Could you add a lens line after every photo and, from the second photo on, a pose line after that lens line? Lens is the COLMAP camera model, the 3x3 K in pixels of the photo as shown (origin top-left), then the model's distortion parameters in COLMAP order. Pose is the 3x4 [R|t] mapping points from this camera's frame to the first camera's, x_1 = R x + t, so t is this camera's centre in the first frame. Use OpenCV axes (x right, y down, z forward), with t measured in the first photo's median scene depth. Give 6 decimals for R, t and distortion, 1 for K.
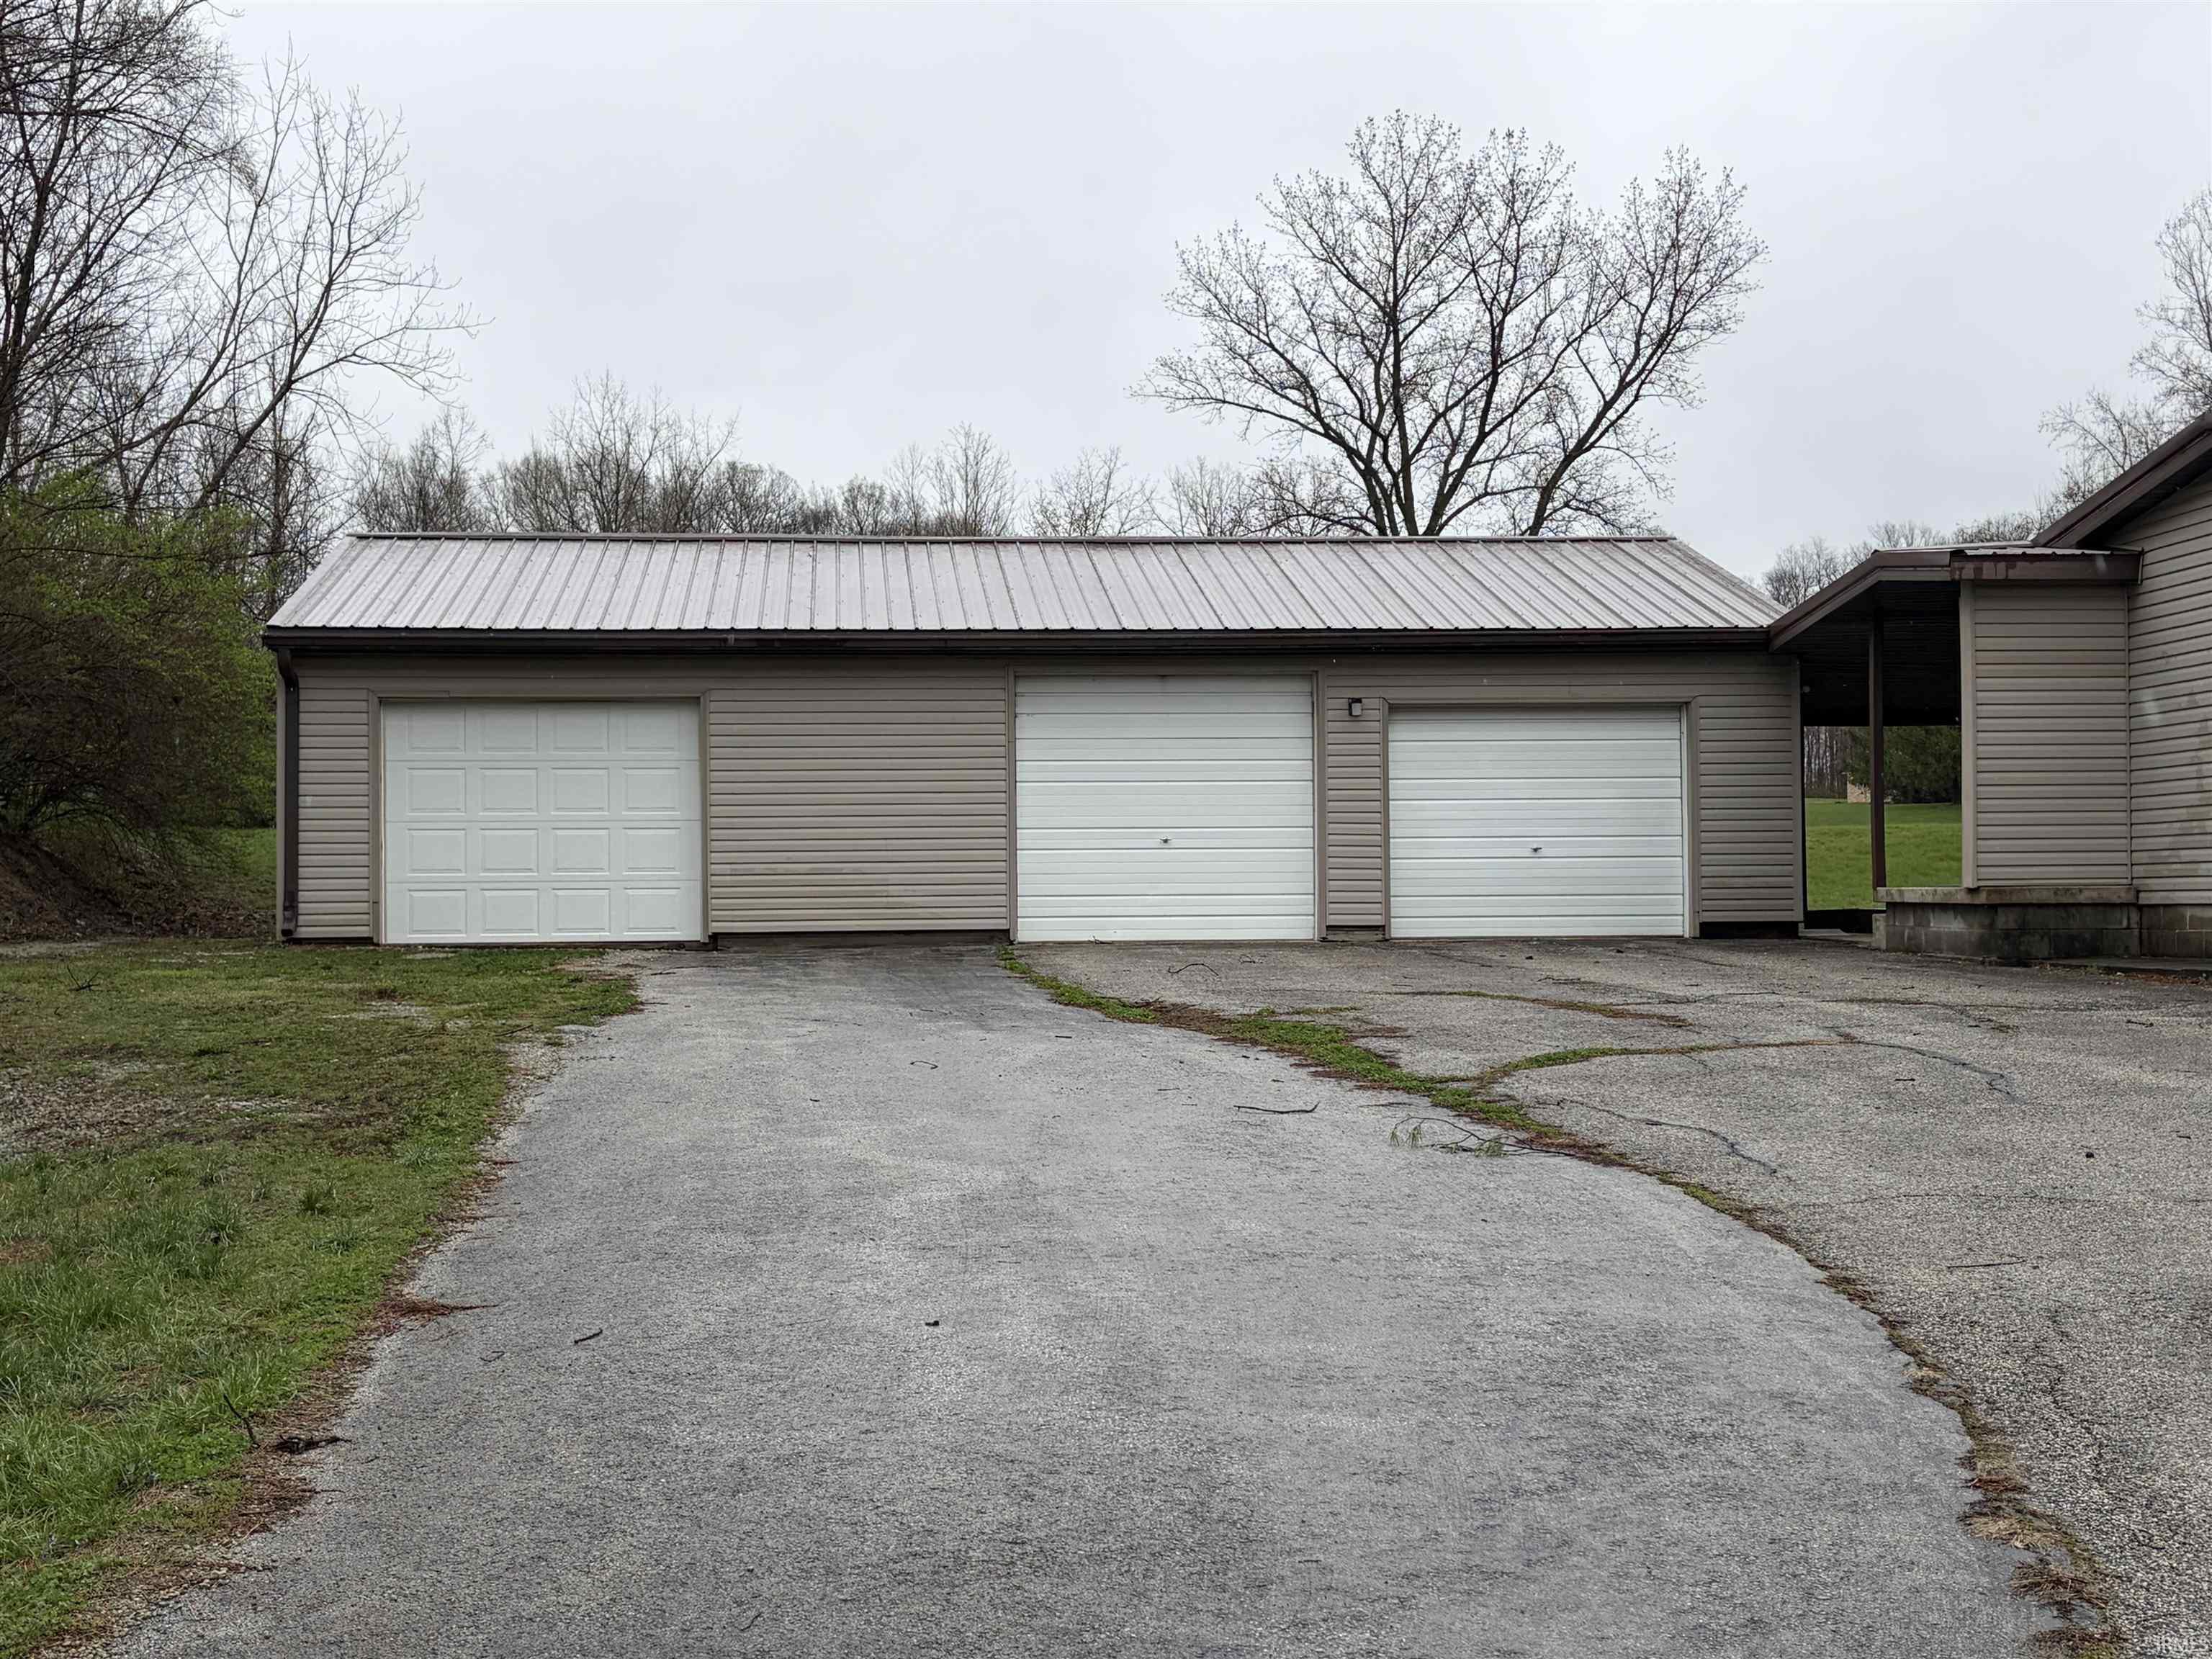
lens RADIAL K [[2732.5, 0, 1106.0], [0, 2732.5, 829.5], [0, 0, 1]] dist [0.189144, -0.703784]
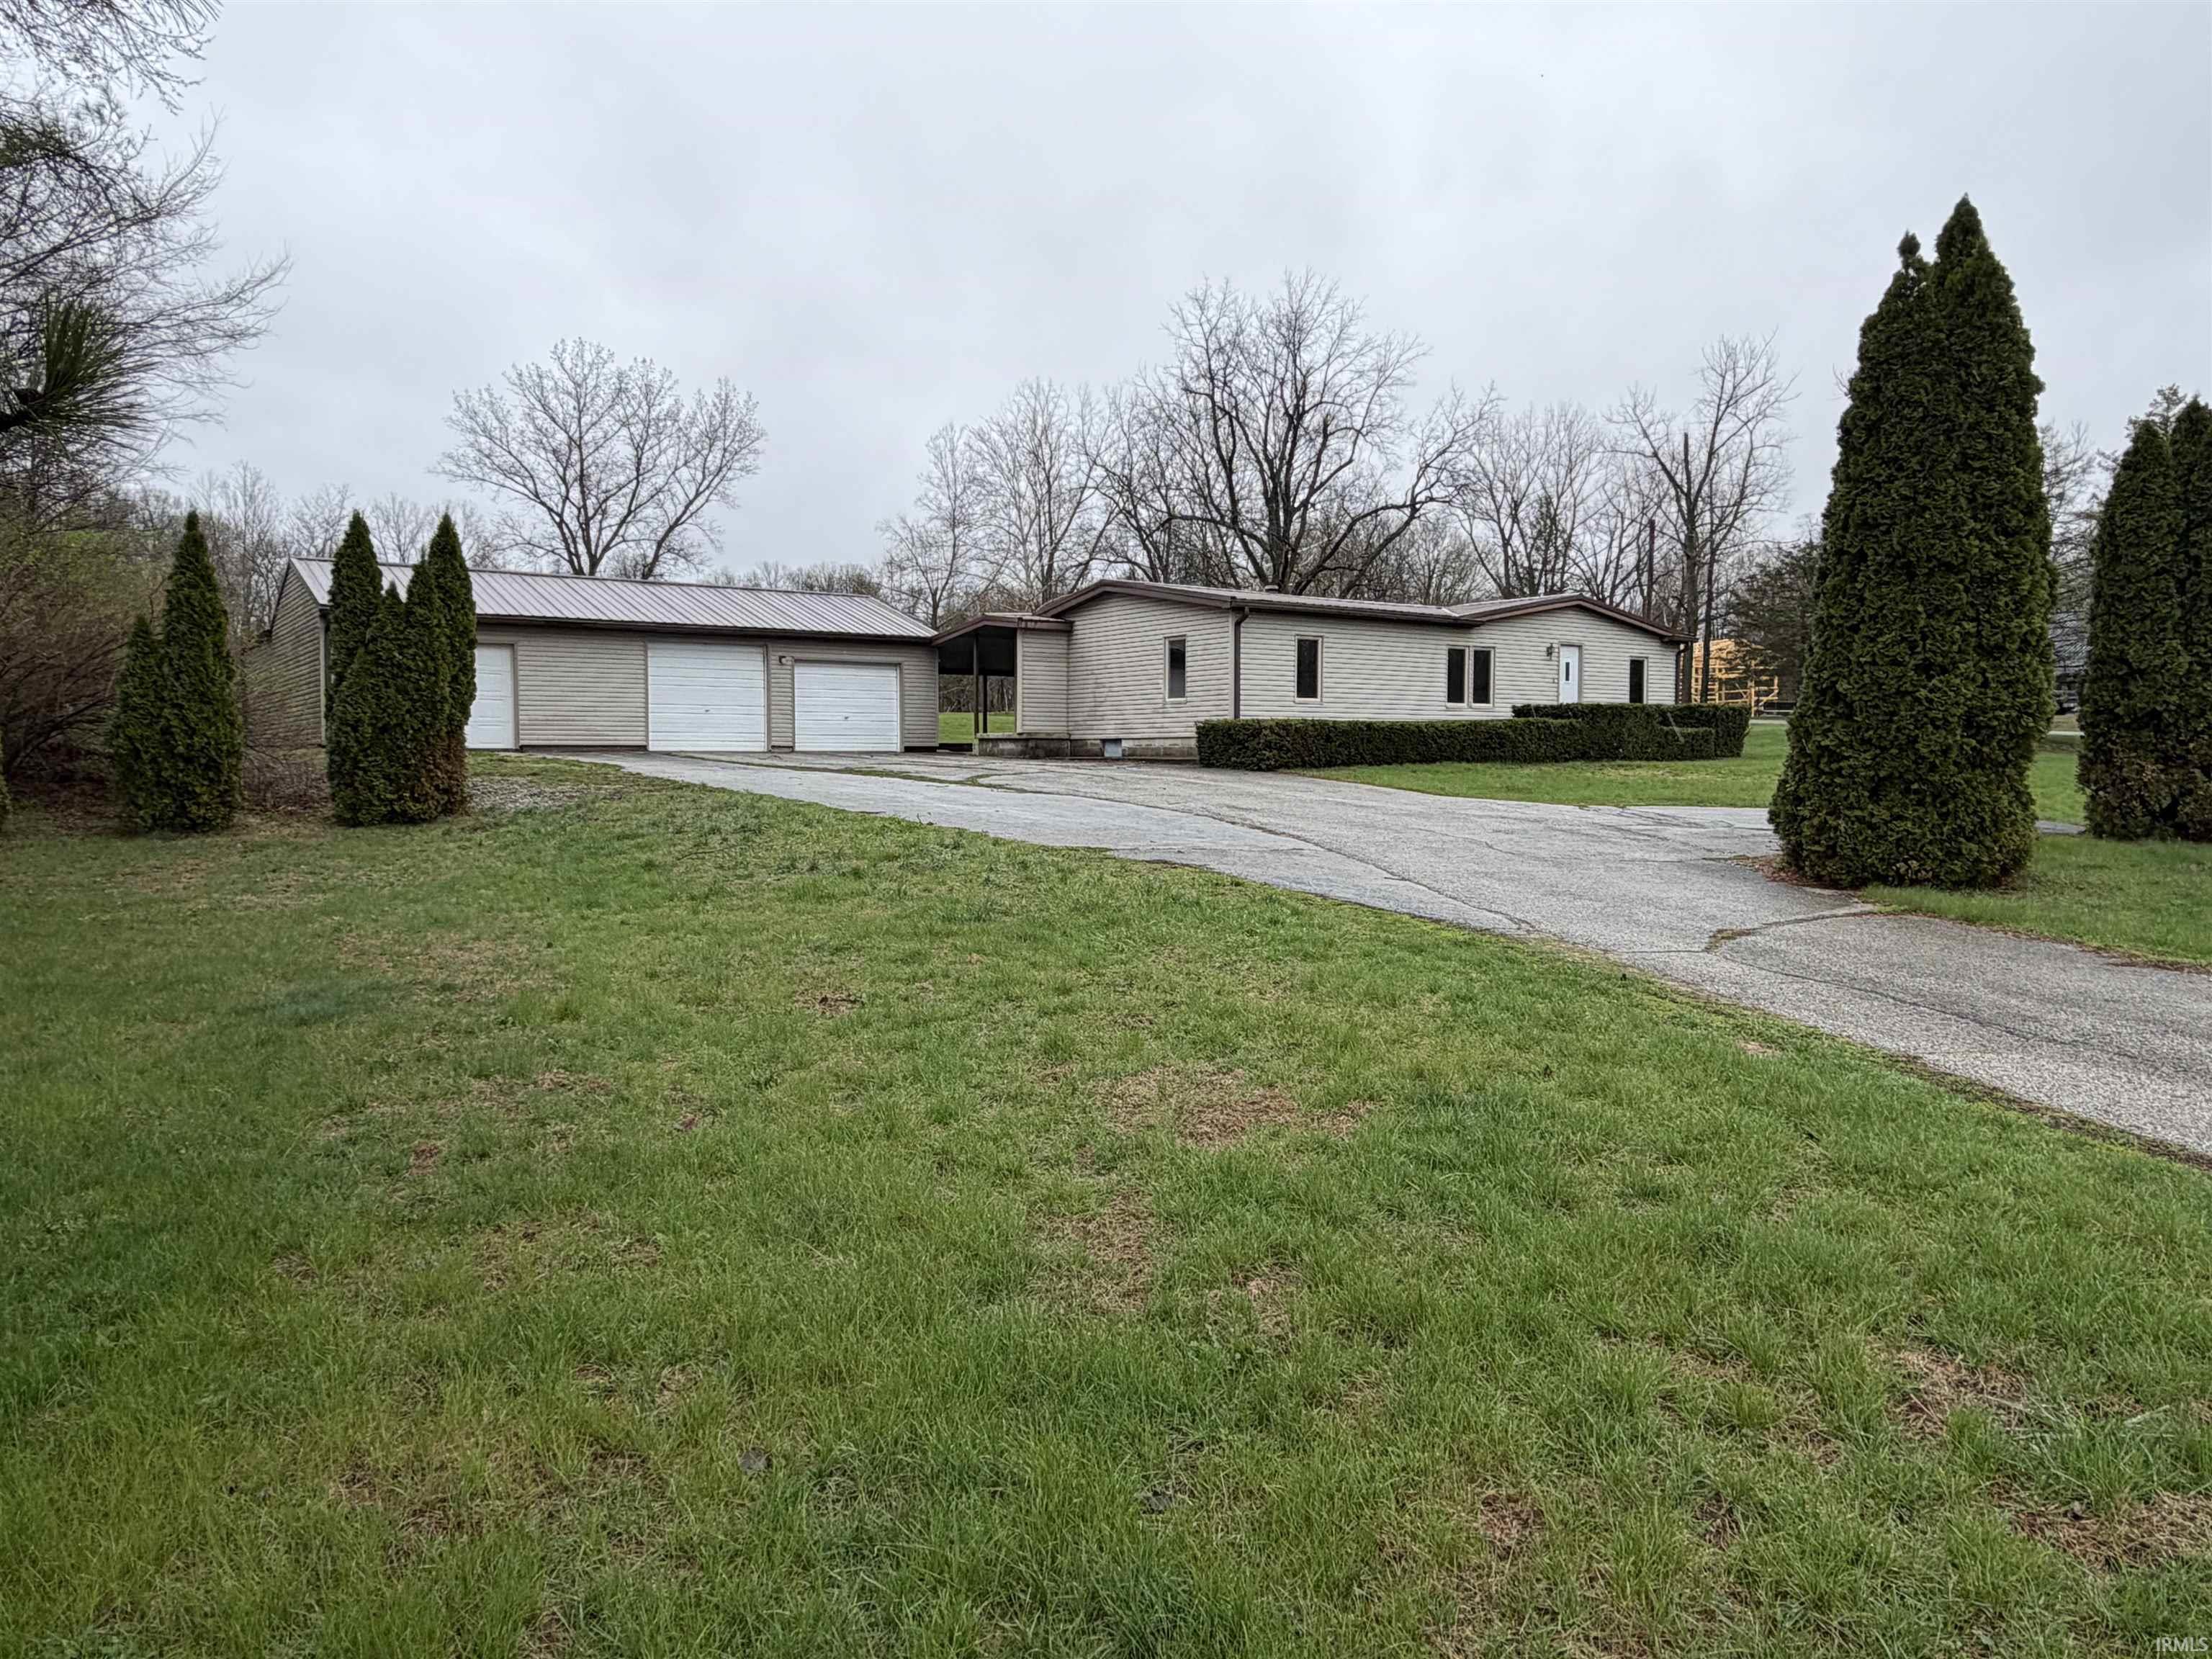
lens RADIAL K [[1480.8, 0, 1106.0], [0, 1480.8, 829.5], [0, 0, 1]] dist [-0.000864, -0.000853]
pose [[0.866541, -0.014404, 0.498898, -0.101306], [-0.022652, 0.997418, 0.068141, 0.003646], [-0.498591, -0.070348, 0.863978, -0.106021]]
